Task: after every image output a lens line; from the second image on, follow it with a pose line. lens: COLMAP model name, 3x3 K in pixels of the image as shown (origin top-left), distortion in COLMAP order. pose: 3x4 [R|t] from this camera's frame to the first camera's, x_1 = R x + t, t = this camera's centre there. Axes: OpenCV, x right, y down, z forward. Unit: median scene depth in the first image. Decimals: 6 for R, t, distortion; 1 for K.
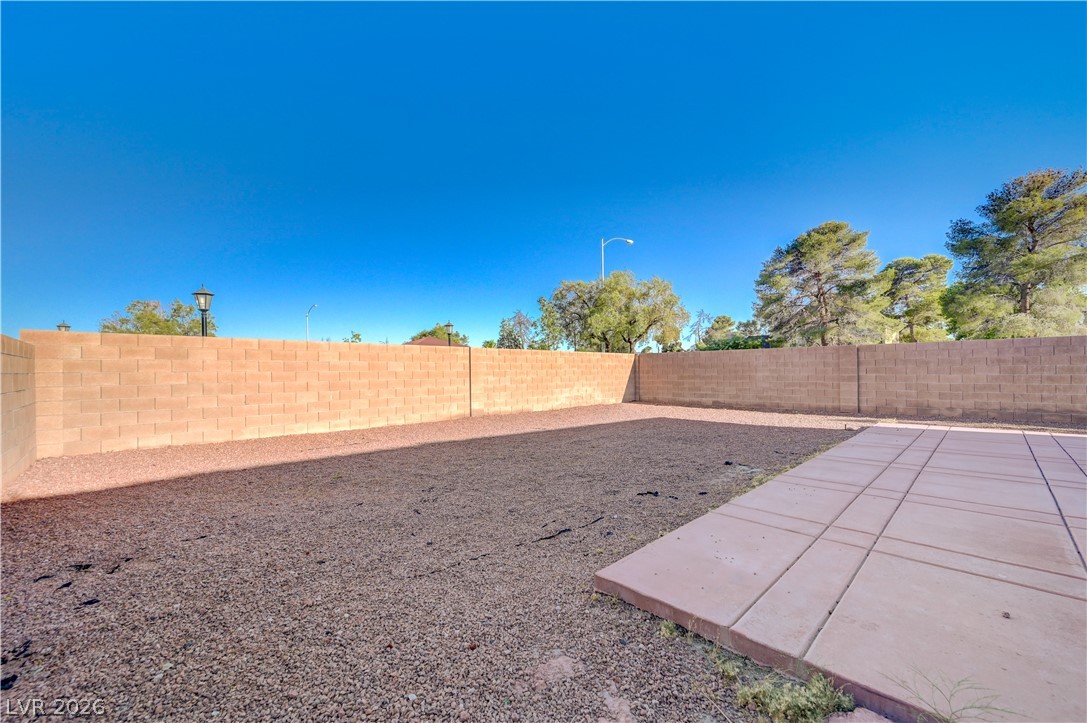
lens RADIAL K [[436.5, 0, 547.8], [0, 436.5, 366.3], [0, 0, 1]] dist [-0.000457, -0.000055]
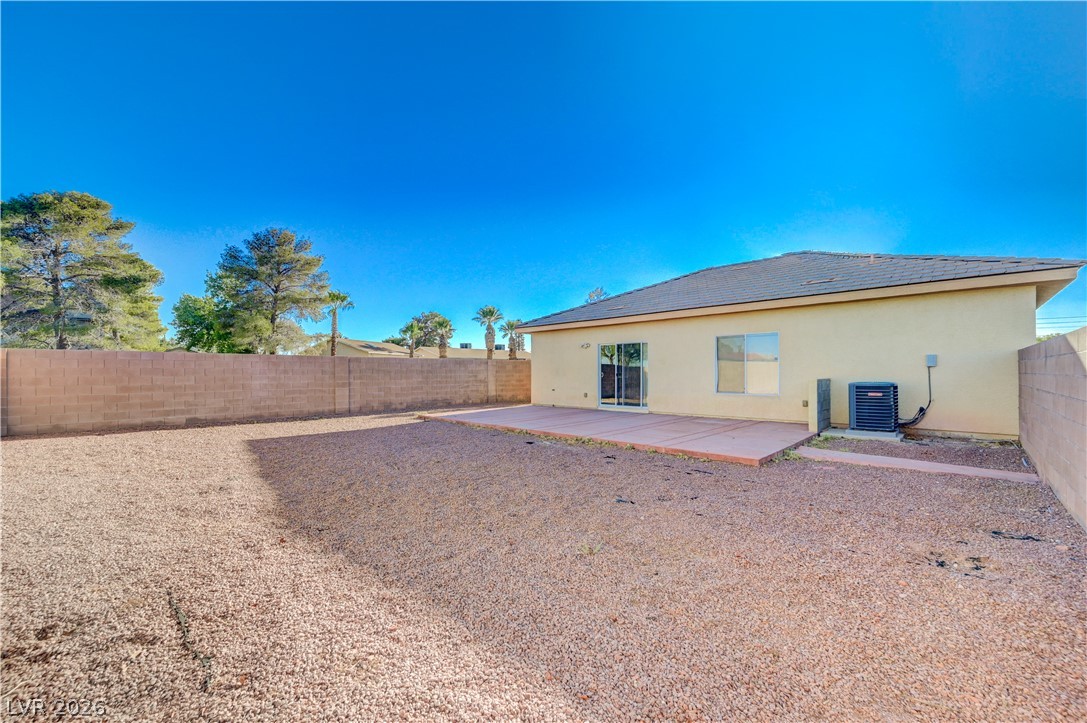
lens RADIAL K [[436.5, 0, 547.6], [0, 436.5, 365.3], [0, 0, 1]] dist [-0.000457, -0.000055]
pose [[-0.033458, 0.026023, 0.999101, -0.444088], [-0.006985, 0.999630, -0.026271, 0.002792], [-0.999416, -0.007858, -0.033264, 0.436211]]
